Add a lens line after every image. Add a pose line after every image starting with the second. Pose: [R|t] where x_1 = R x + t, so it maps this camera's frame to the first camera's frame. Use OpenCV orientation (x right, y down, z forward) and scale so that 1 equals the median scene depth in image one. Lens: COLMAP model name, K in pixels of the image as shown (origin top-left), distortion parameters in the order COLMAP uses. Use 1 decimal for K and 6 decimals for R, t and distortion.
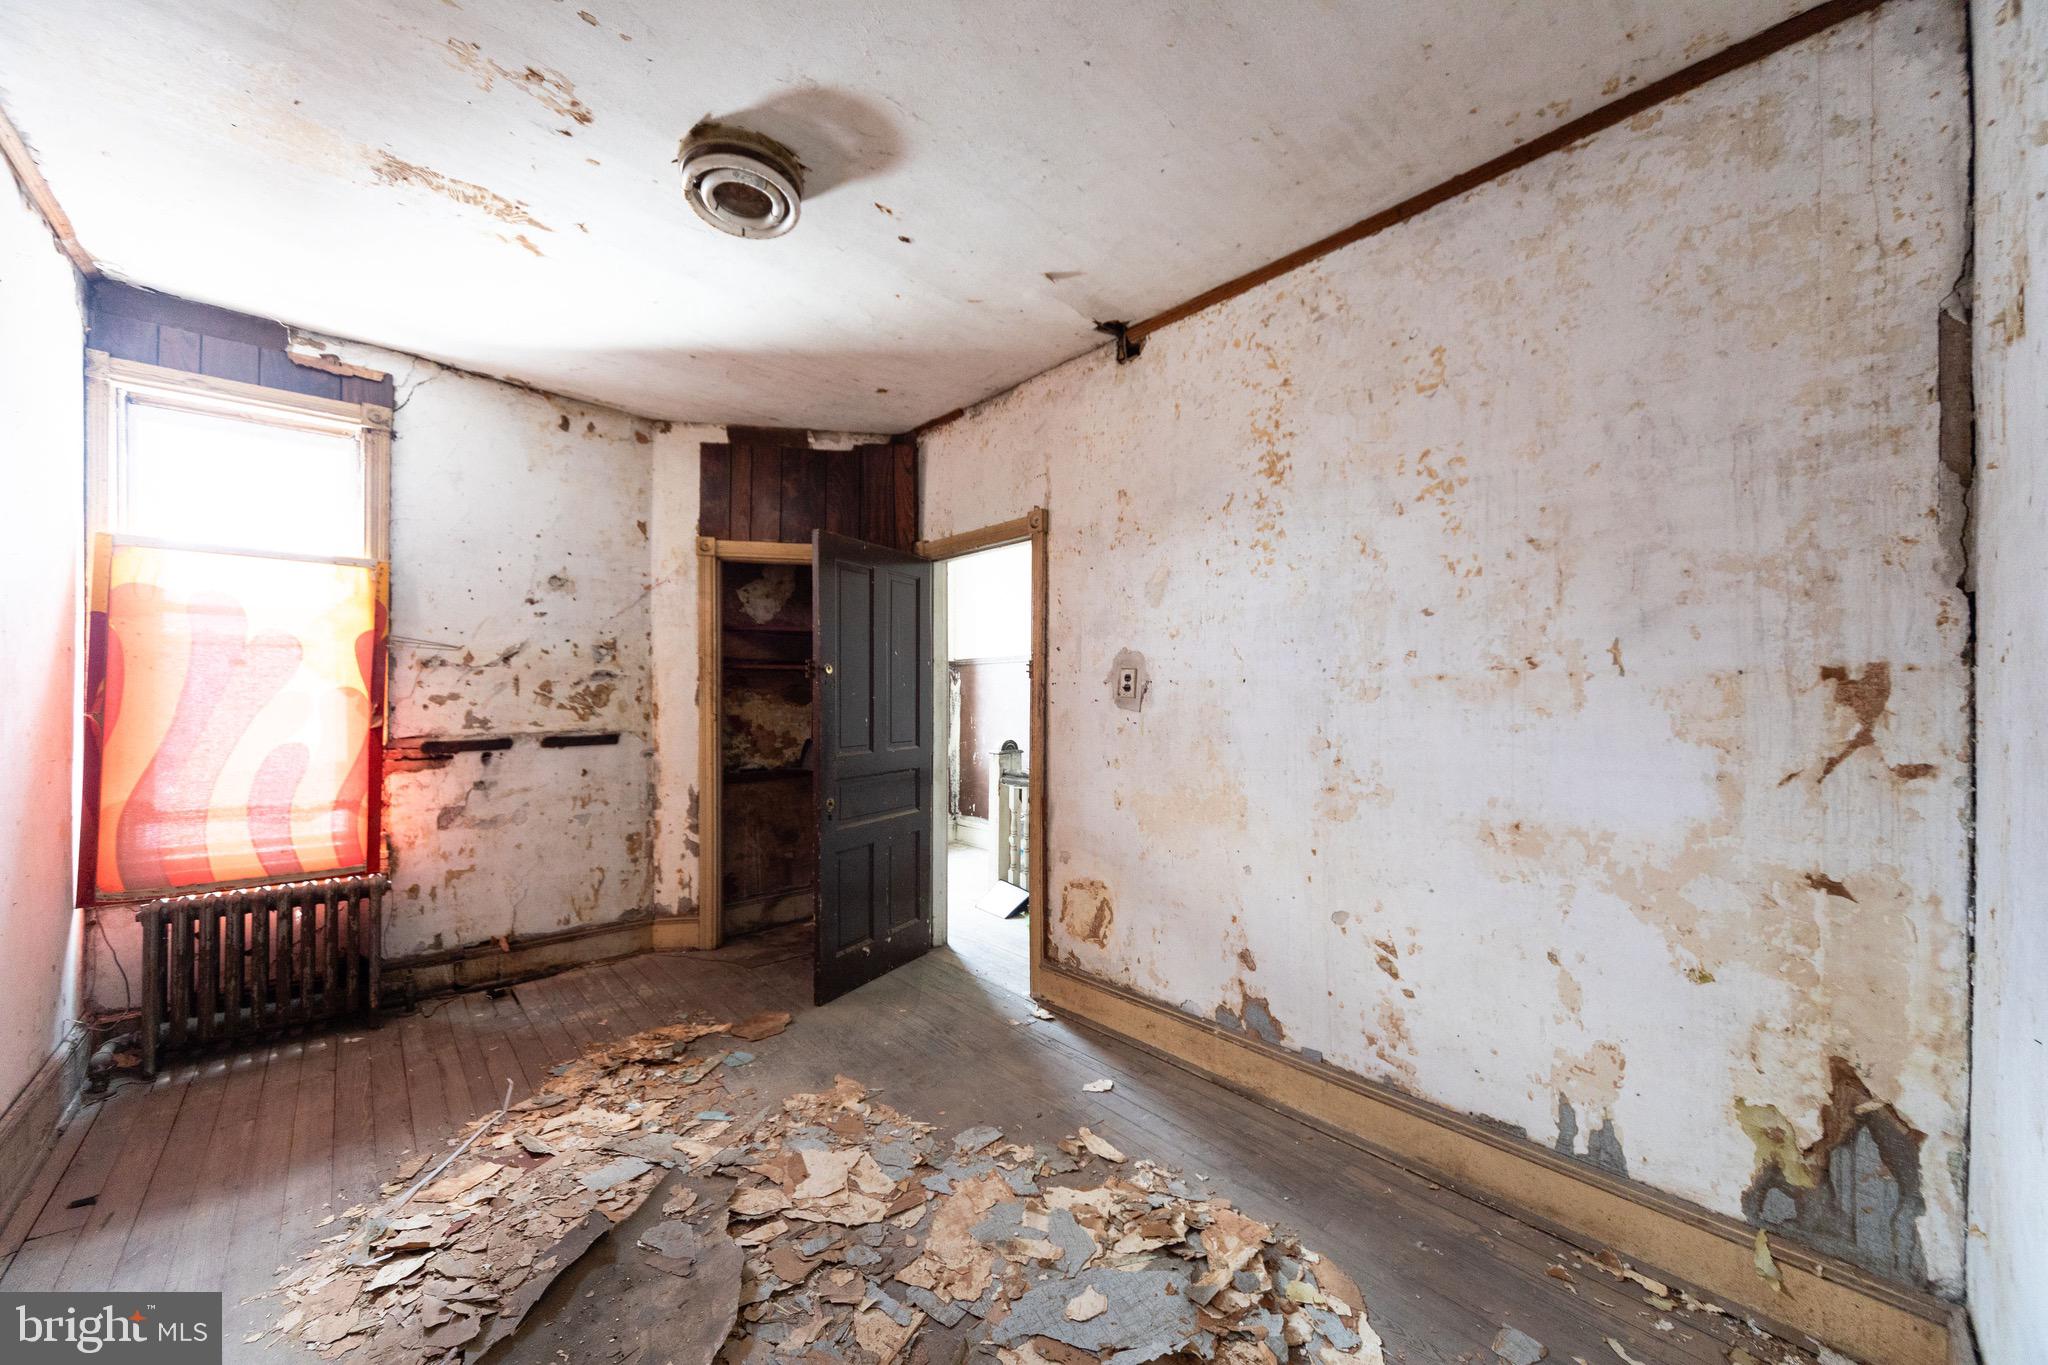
lens RADIAL K [[759.1, 0, 1026.5], [0, 759.1, 692.0], [0, 0, 1]] dist [0.005225, -0.000061]
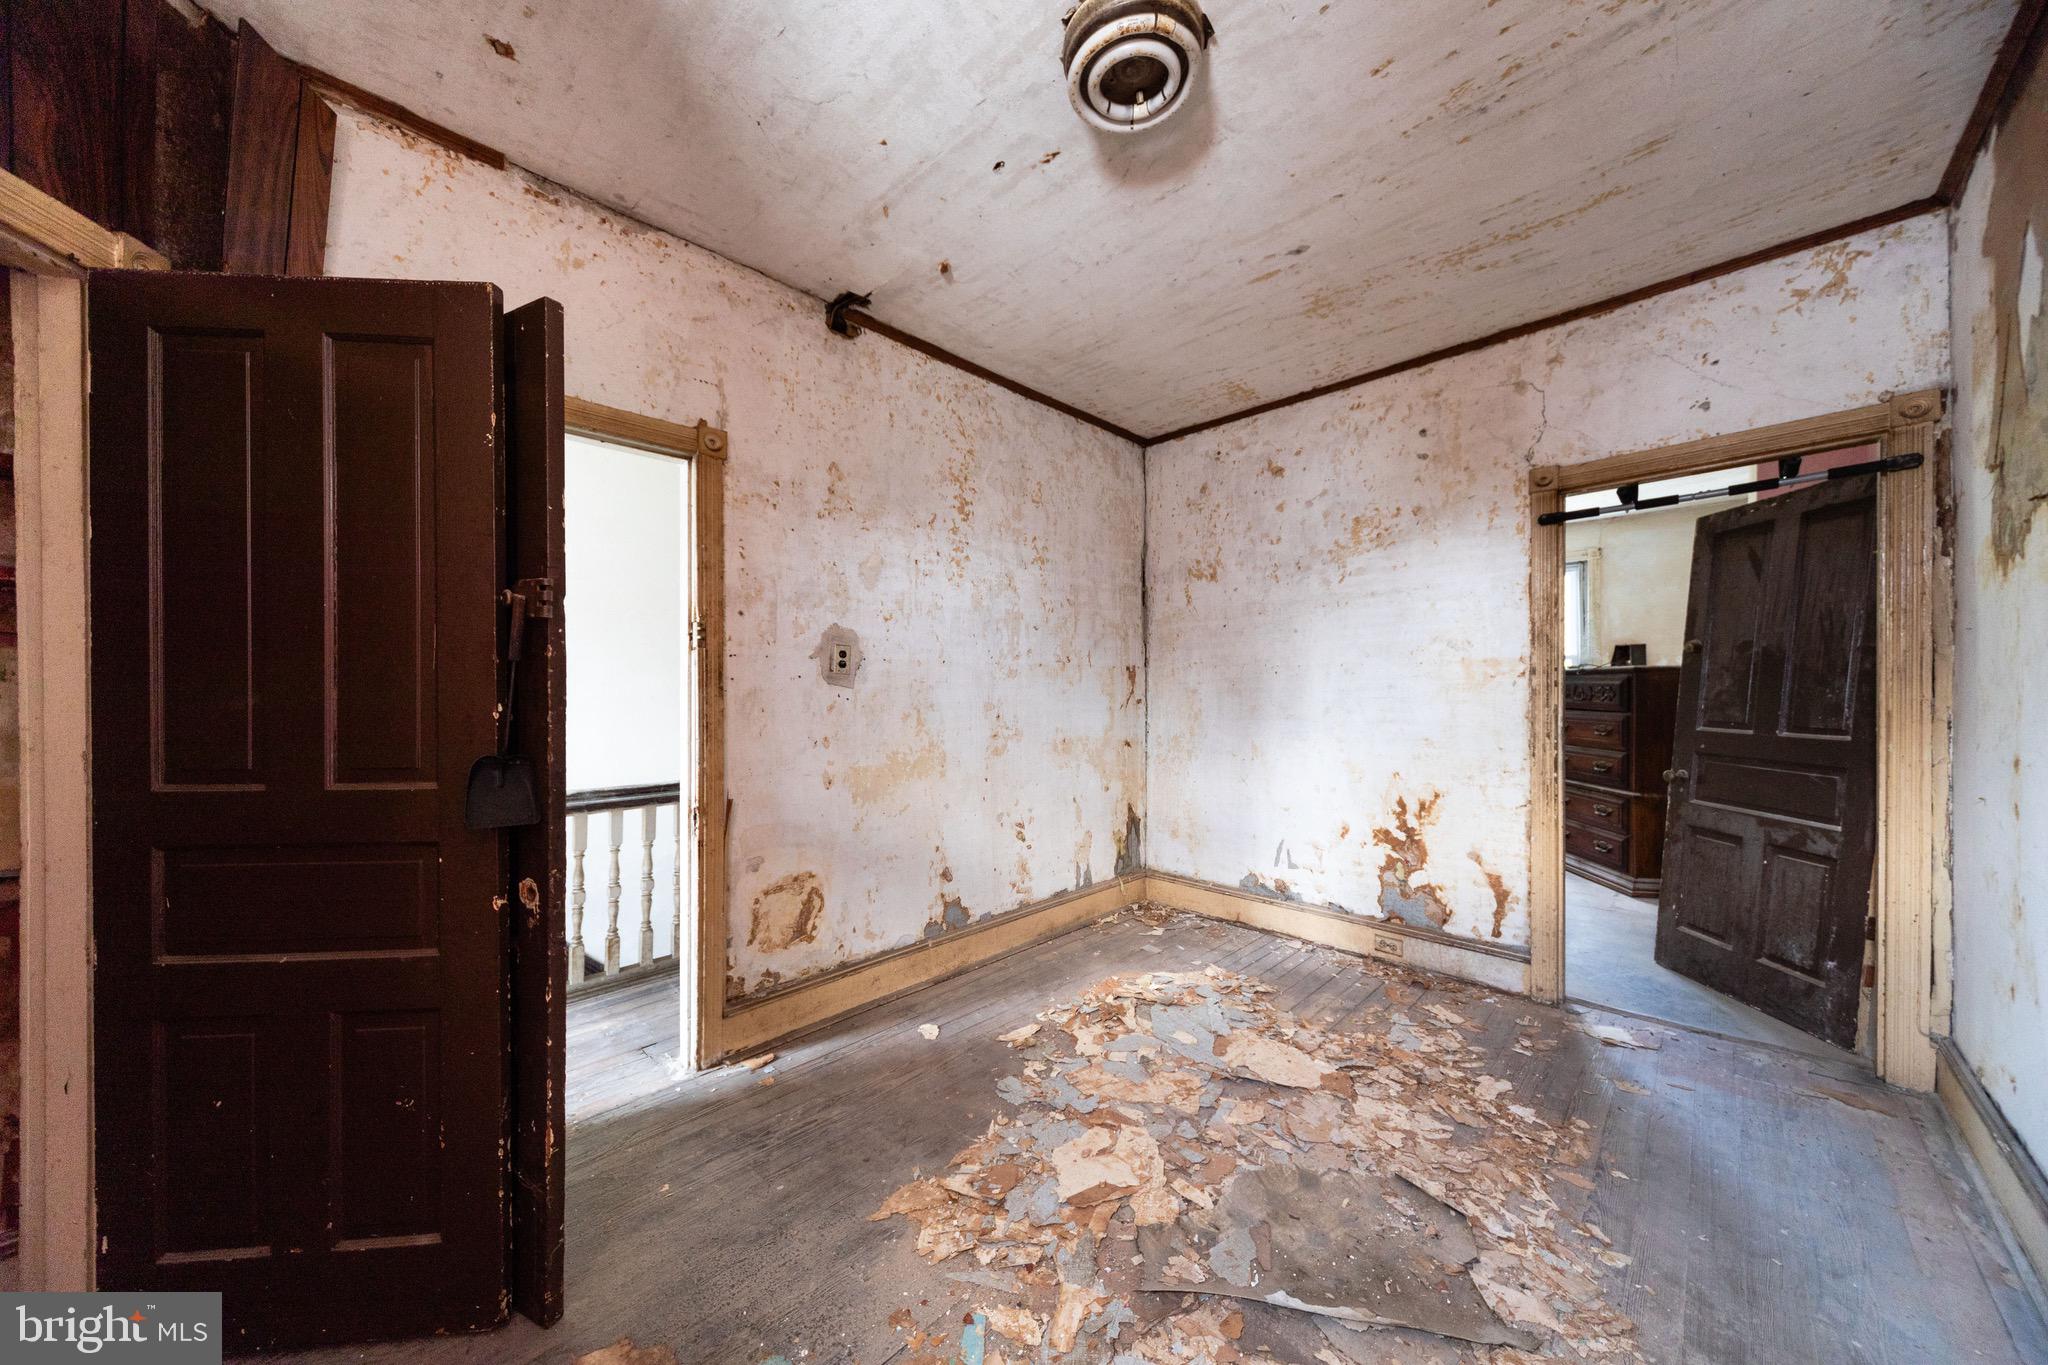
lens RADIAL K [[708.5, 0, 1026.9], [0, 708.5, 689.2], [0, 0, 1]] dist [0.007317, -0.000124]
pose [[-0.071224, -0.001780, 0.997459, -0.936415], [-0.001761, 0.999997, 0.001659, 0.029389], [-0.997459, -0.001639, -0.071227, 0.948572]]
